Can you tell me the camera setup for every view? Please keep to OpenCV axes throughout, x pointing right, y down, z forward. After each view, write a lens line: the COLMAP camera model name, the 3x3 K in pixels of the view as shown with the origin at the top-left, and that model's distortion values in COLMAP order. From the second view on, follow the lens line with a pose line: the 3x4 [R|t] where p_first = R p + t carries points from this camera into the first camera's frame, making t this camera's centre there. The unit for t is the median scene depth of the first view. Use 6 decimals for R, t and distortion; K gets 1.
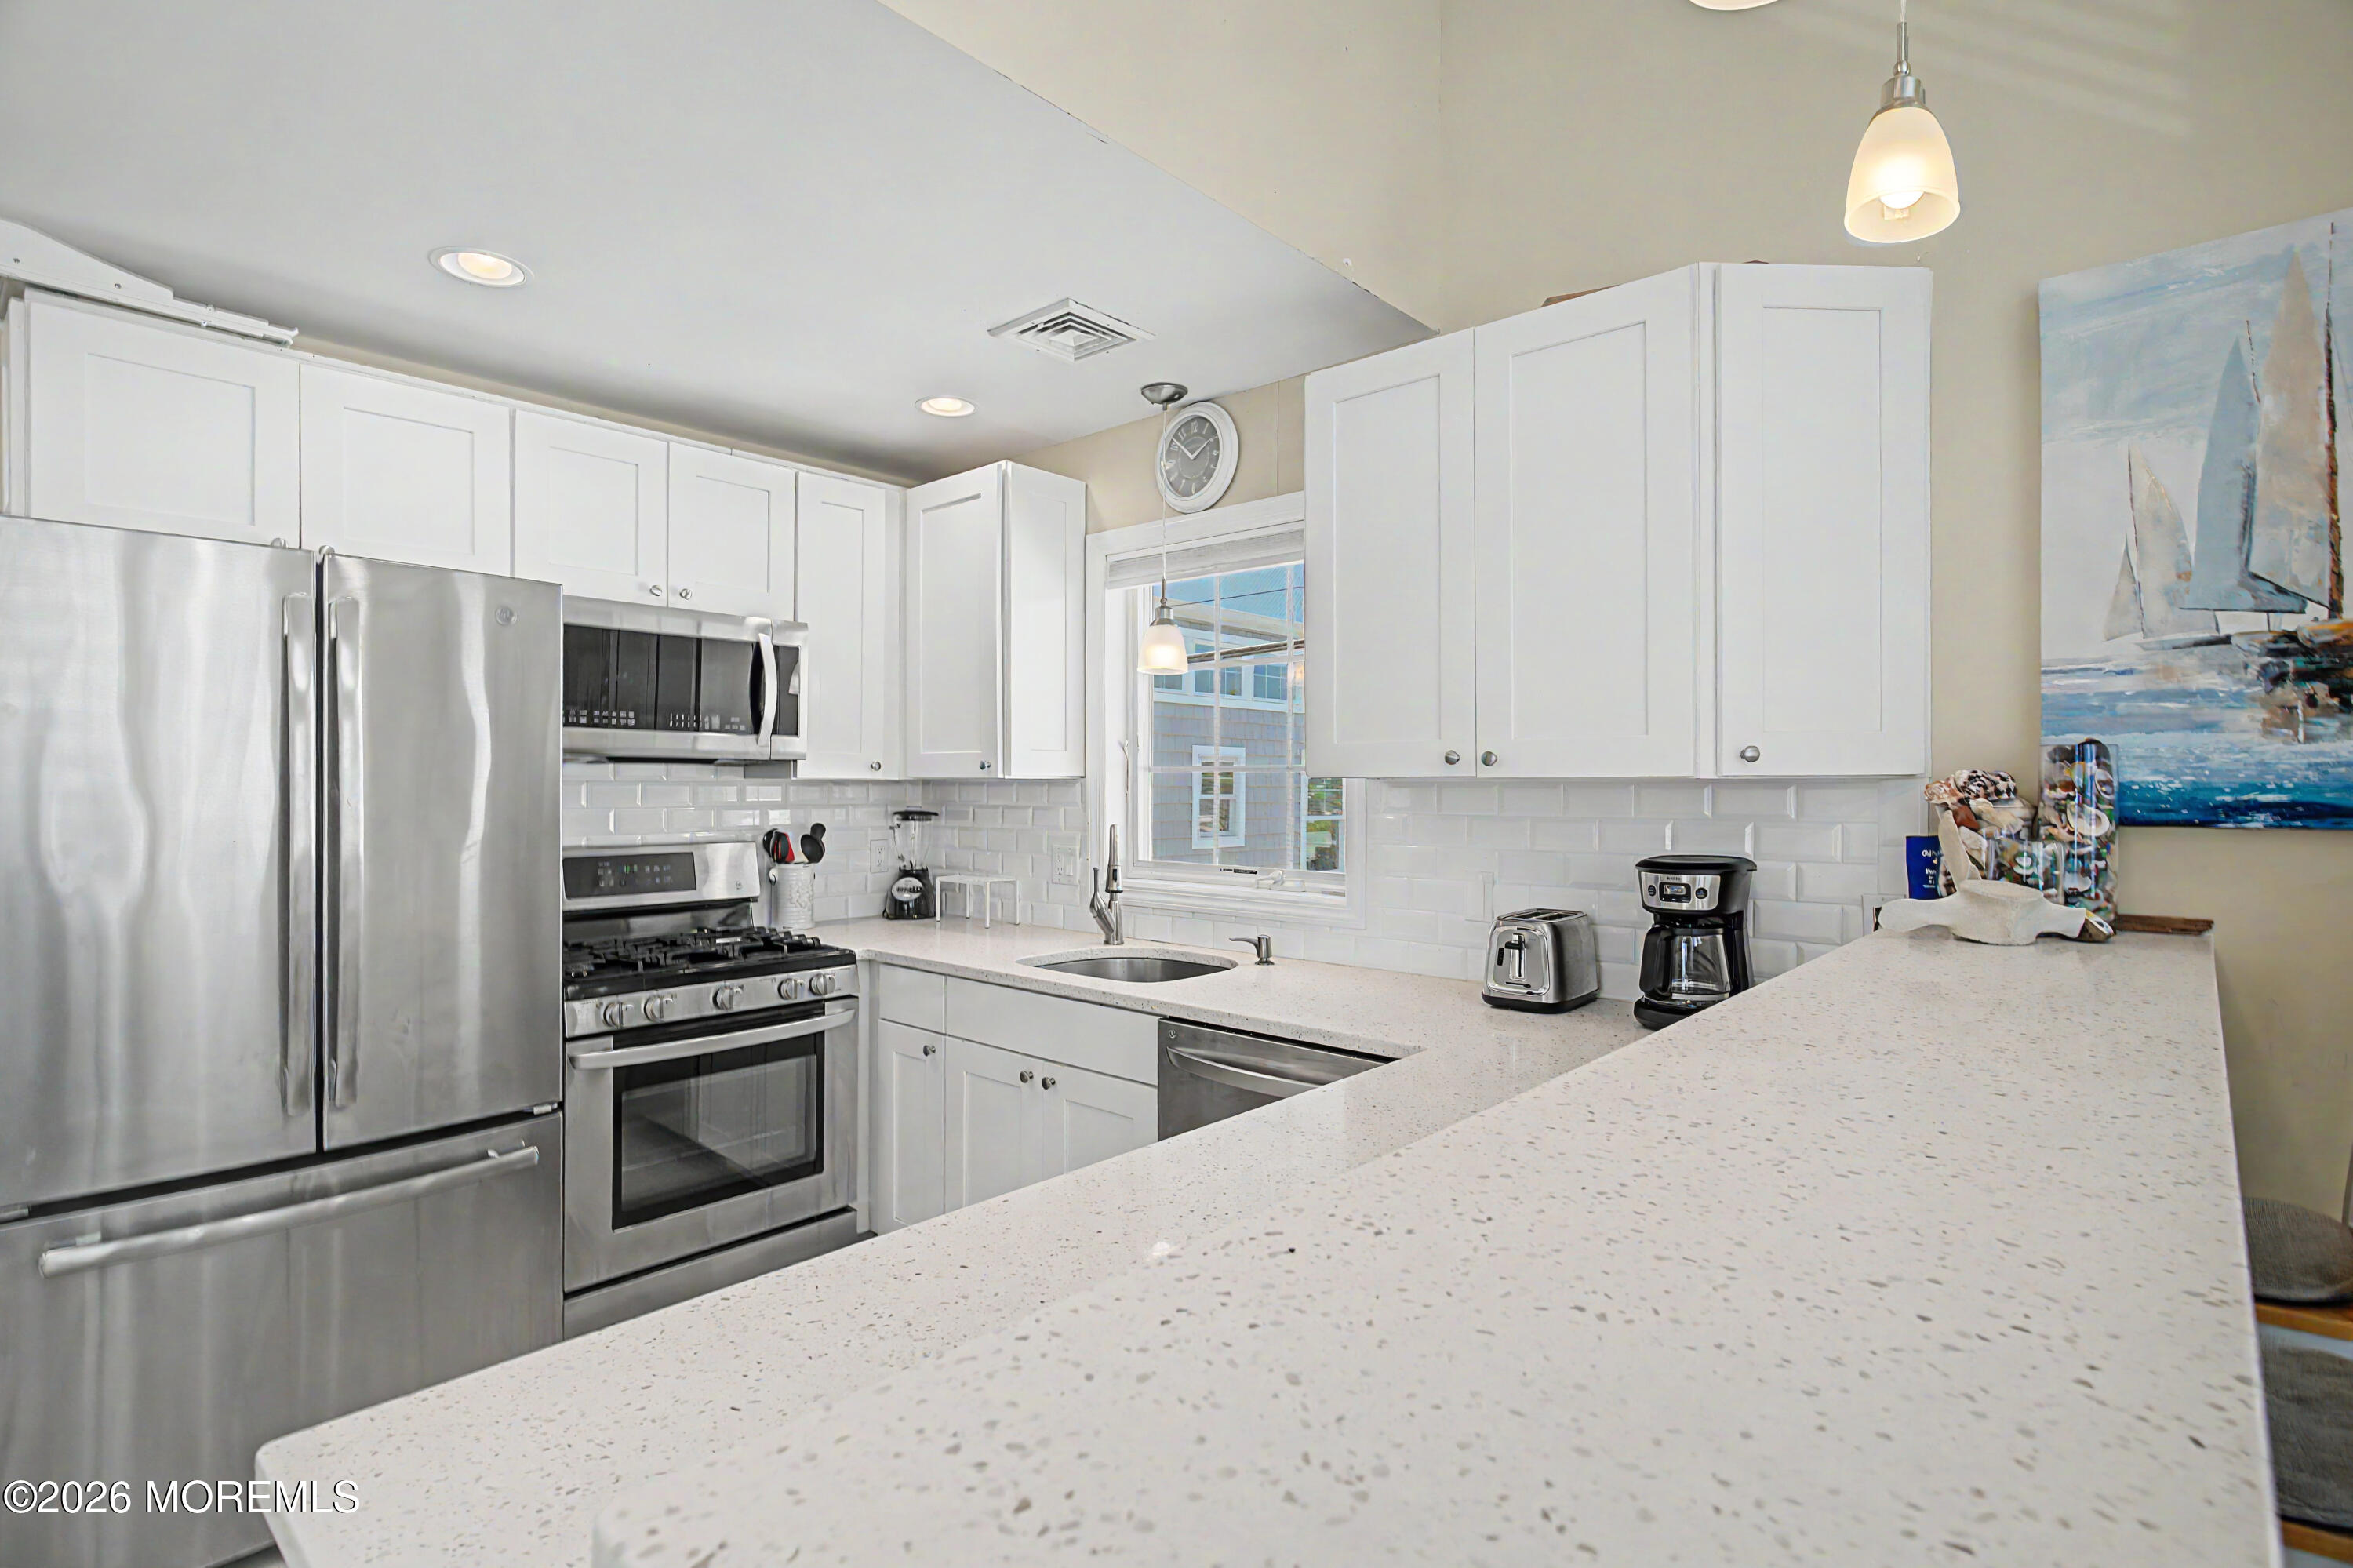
lens RADIAL K [[1140.0, 0, 1168.8], [0, 1140.0, 787.2], [0, 0, 1]] dist [-0.009086, 0.004881]
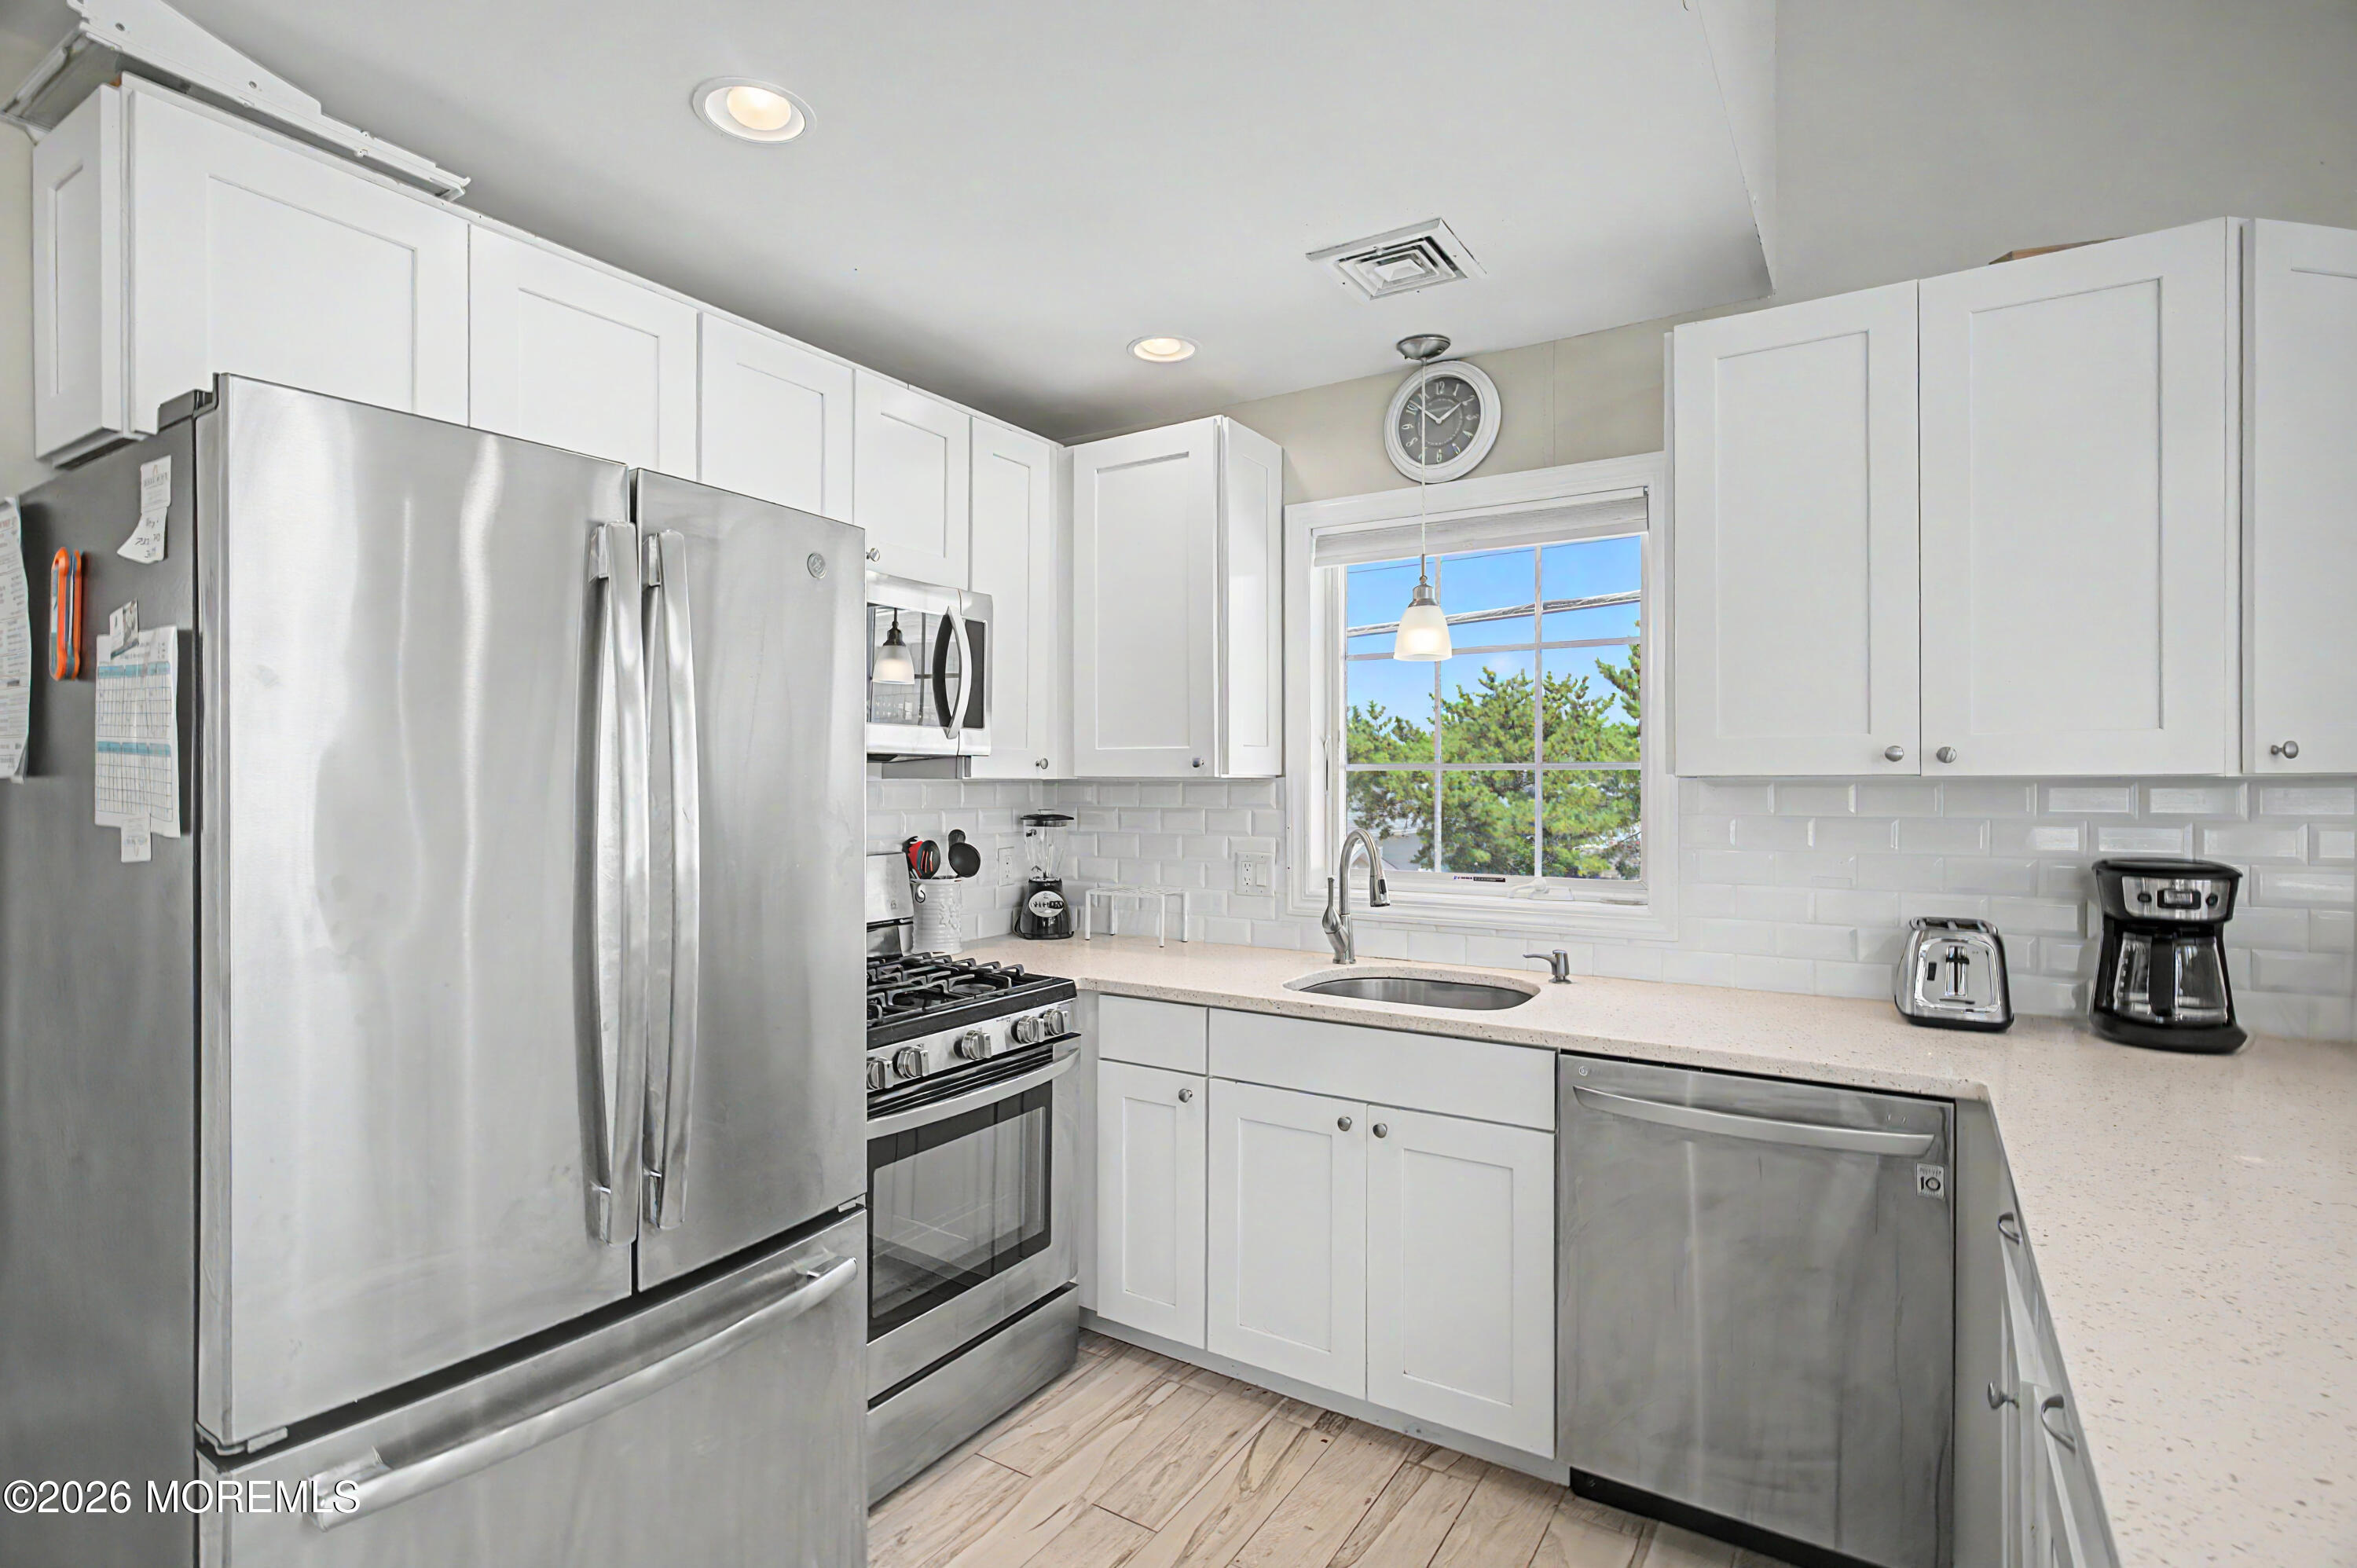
lens RADIAL K [[1141.8, 0, 1174.9], [0, 1141.8, 783.9], [0, 0, 1]] dist [-0.009086, 0.004881]
pose [[0.986481, -0.002309, 0.163860, -0.436733], [0.002597, 0.999995, -0.001544, -0.002028], [-0.163856, 0.001949, 0.986482, 0.189487]]
